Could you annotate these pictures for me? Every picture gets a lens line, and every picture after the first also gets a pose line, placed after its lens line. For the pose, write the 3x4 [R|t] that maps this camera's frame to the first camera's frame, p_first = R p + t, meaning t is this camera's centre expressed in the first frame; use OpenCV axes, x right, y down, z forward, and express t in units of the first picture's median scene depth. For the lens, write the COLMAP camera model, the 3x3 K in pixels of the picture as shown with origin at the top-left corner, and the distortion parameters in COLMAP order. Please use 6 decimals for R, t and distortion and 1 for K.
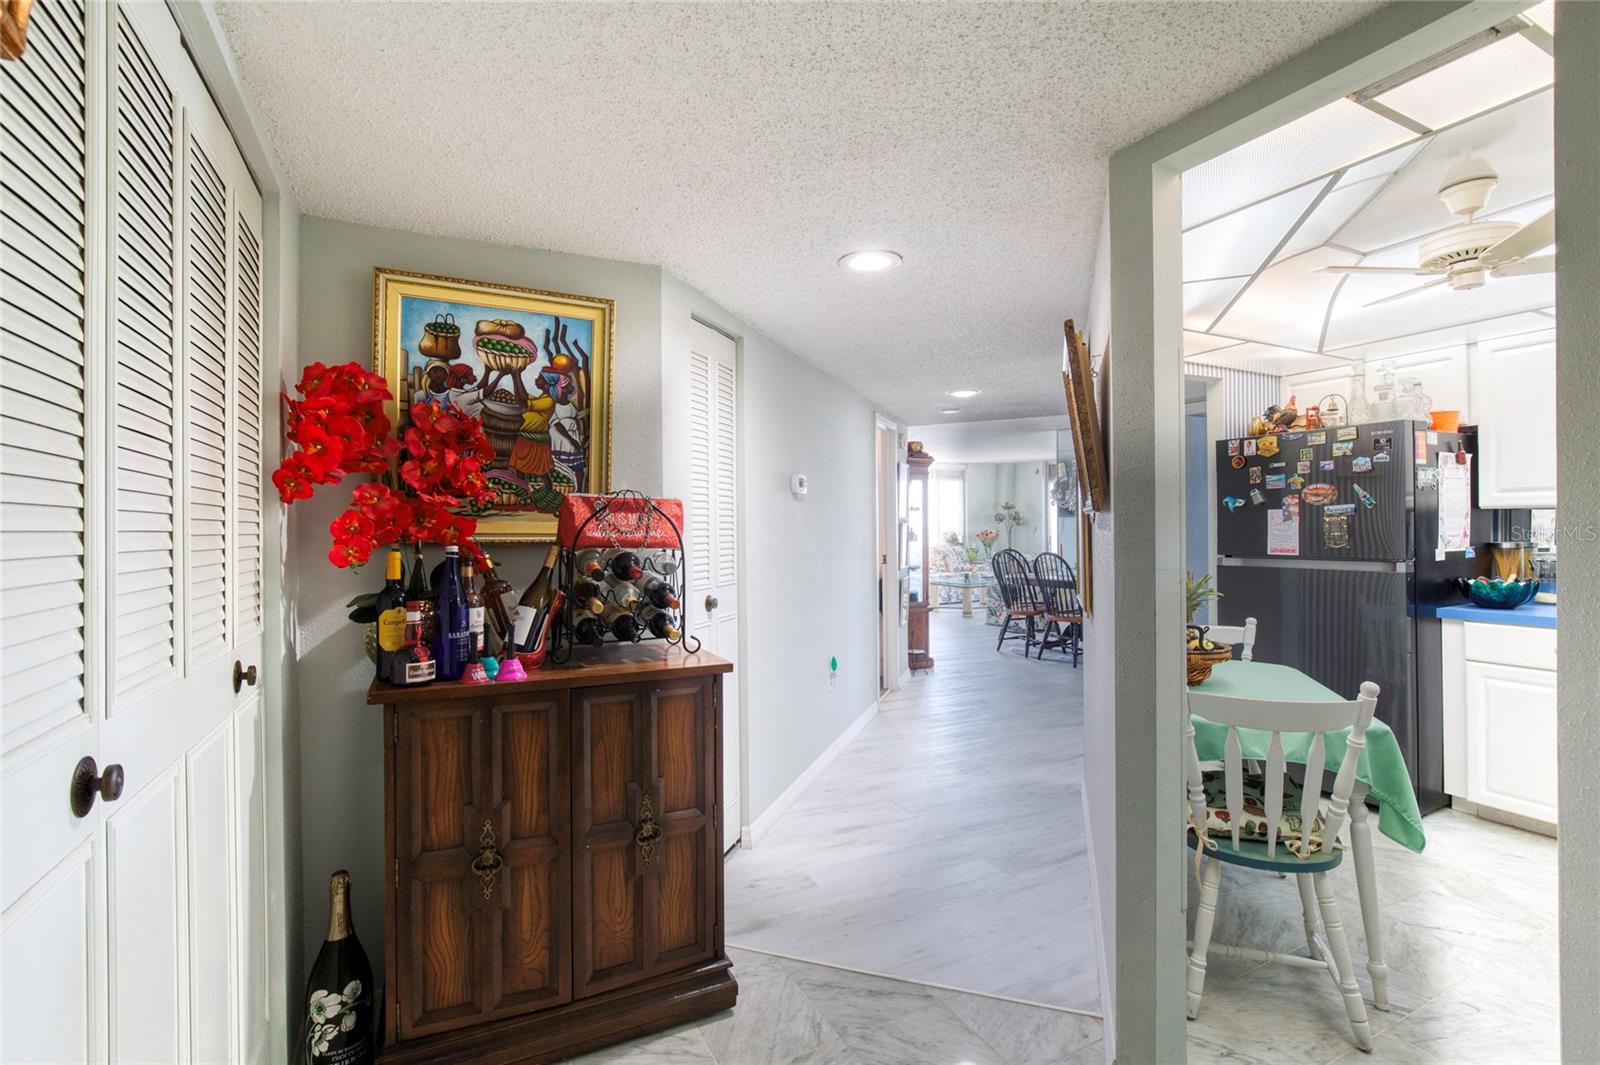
lens RADIAL K [[741.8, 0, 802.7], [0, 741.8, 525.9], [0, 0, 1]] dist [-0.013609, 0.002724]
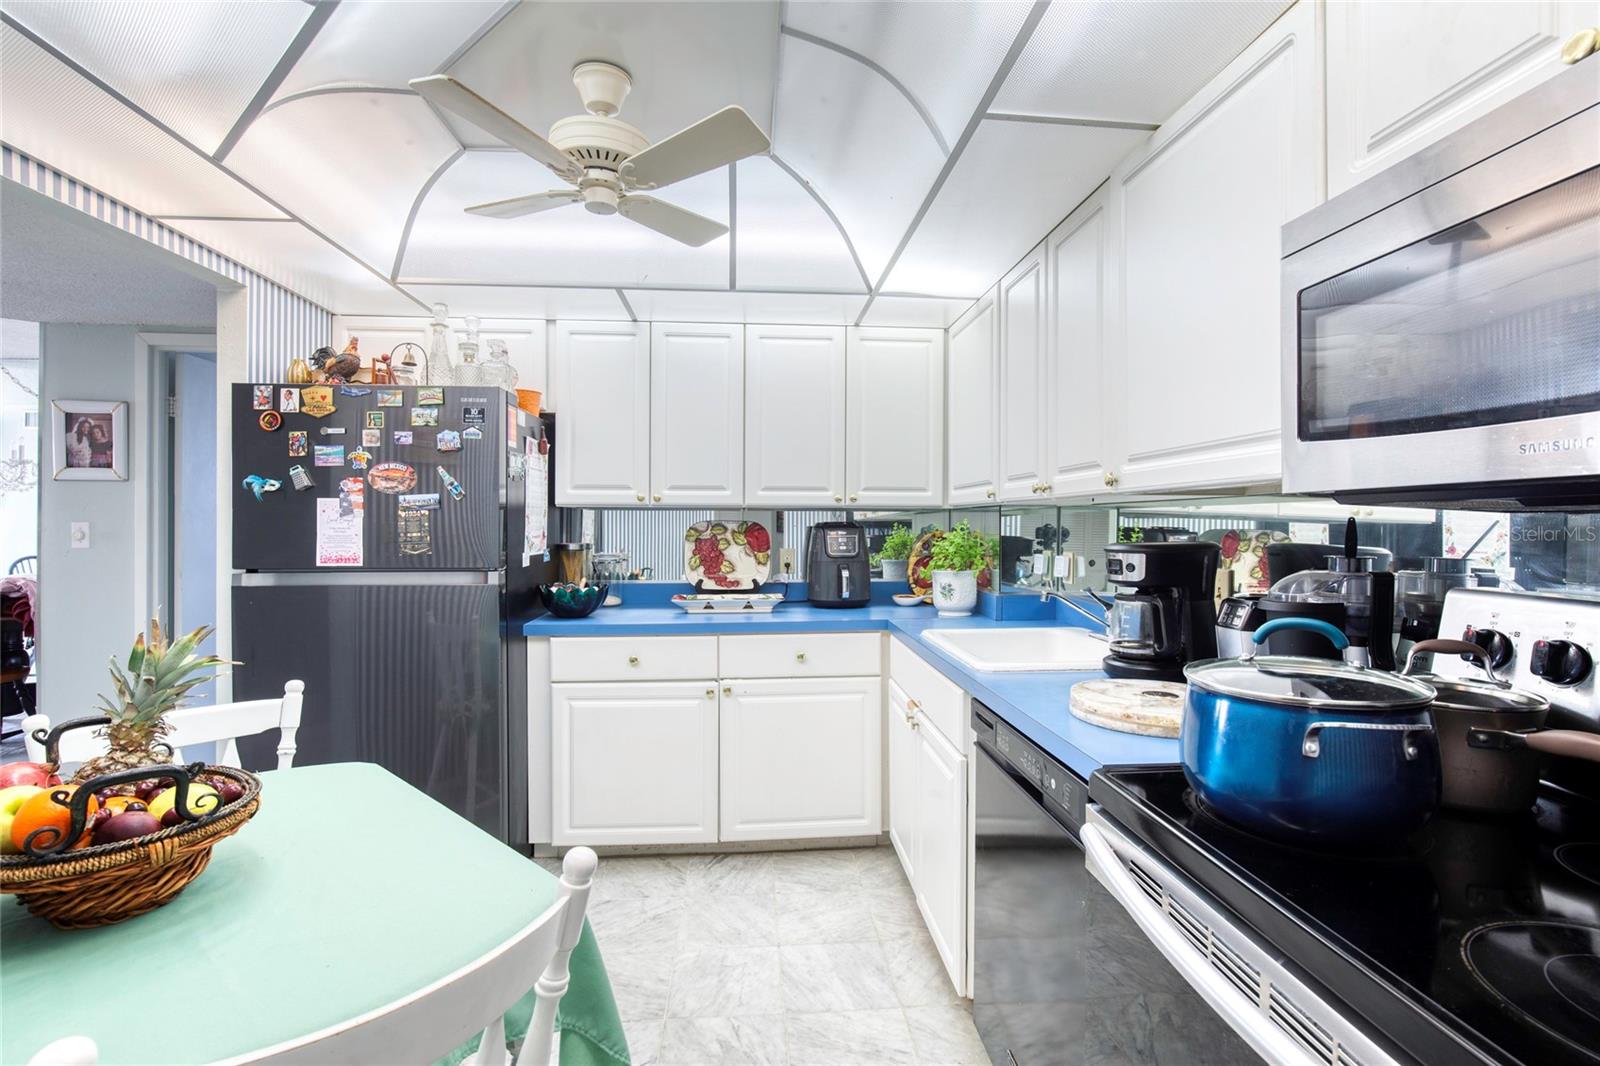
lens RADIAL K [[741.8, 0, 802.3], [0, 741.8, 527.3], [0, 0, 1]] dist [-0.013609, 0.002724]
pose [[0.392293, 0.008529, 0.919801, 0.207842], [-0.006824, 0.999956, -0.006362, 0.005733], [-0.919815, -0.003782, 0.392334, 0.366161]]
